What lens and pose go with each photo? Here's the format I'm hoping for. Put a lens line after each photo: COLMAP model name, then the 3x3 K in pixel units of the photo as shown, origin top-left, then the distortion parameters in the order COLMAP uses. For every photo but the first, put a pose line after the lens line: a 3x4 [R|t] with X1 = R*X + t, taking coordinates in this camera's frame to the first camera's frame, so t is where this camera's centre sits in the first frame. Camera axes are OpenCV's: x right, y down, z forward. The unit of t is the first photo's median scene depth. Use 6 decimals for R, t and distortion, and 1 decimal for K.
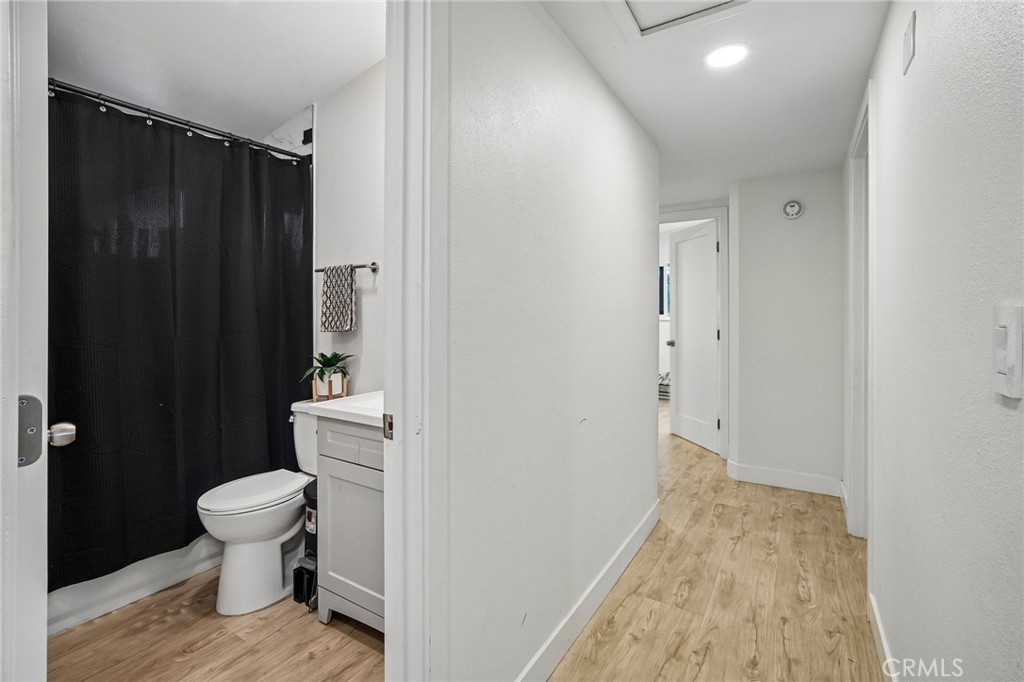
lens RADIAL K [[462.3, 0, 500.5], [0, 462.3, 313.2], [0, 0, 1]] dist [0.001830, 0.000549]
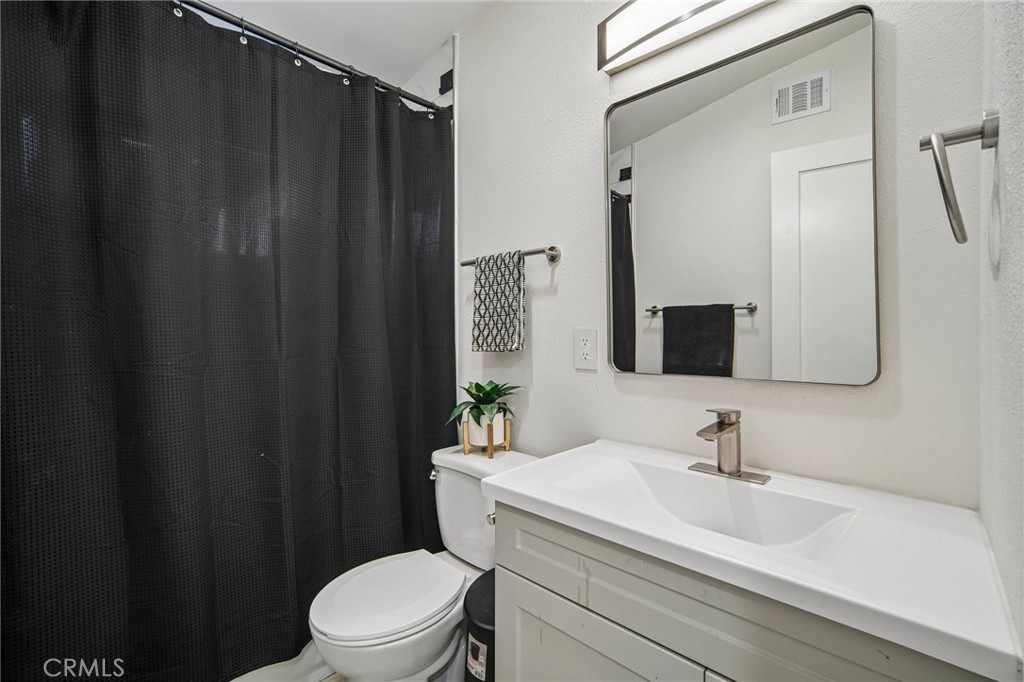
lens RADIAL K [[458.6, 0, 507.3], [0, 458.6, 338.6], [0, 0, 1]] dist [-0.002287, 0.000174]
pose [[0.983315, 0.005967, -0.181812, -0.216004], [-0.002241, 0.999783, 0.020689, 0.007646], [0.181896, -0.019936, 0.983116, 0.342342]]
